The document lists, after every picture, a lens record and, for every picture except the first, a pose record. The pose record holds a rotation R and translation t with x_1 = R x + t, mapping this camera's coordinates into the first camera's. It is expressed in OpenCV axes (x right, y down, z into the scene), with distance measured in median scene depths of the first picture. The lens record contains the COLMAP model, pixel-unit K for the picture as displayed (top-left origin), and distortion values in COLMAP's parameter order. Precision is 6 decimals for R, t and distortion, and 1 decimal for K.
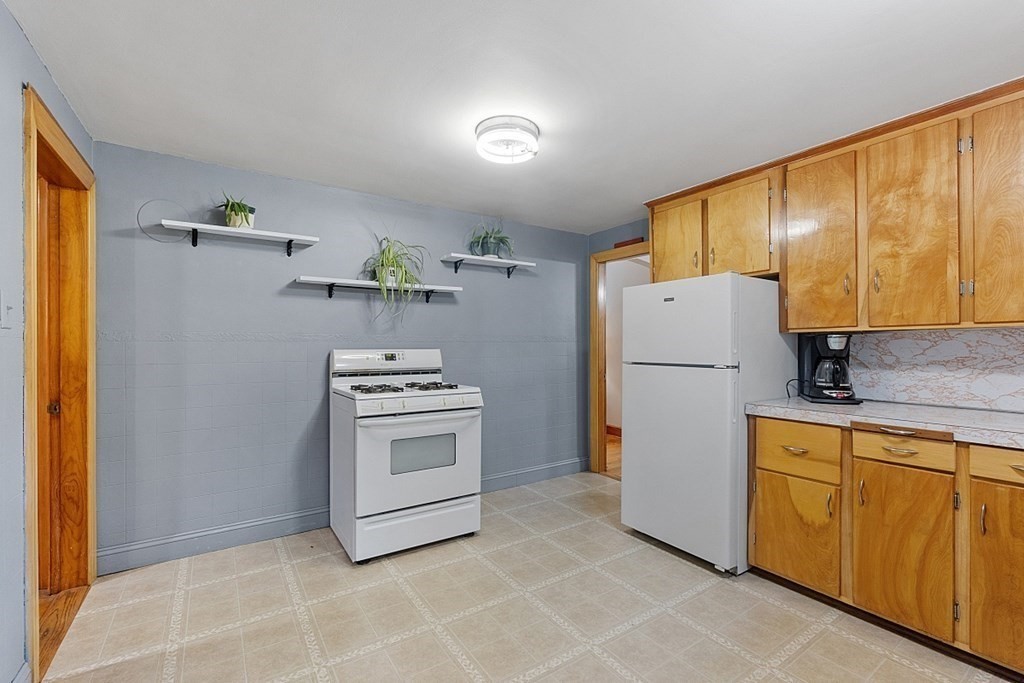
lens RADIAL K [[442.0, 0, 513.4], [0, 442.0, 346.8], [0, 0, 1]] dist [-0.003916, -0.000450]
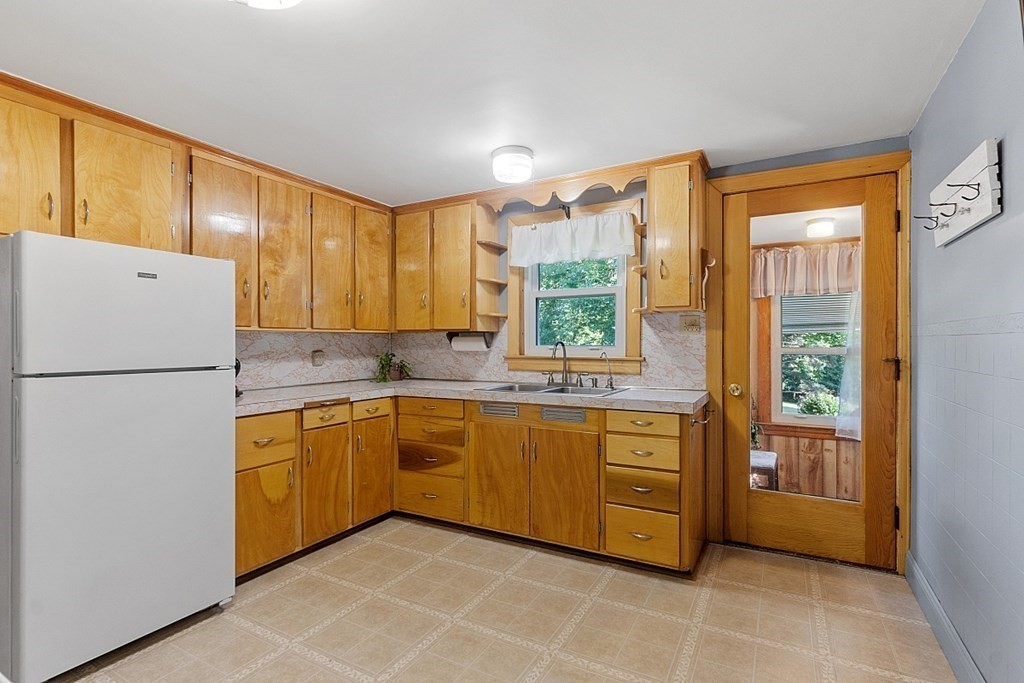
lens RADIAL K [[468.3, 0, 515.0], [0, 468.3, 341.9], [0, 0, 1]] dist [0.002155, 0.000023]
pose [[-0.440131, 0.005319, 0.897918, -0.662870], [0.003765, 0.999985, -0.004079, 0.001111], [-0.897926, 0.001585, -0.440144, 0.977370]]
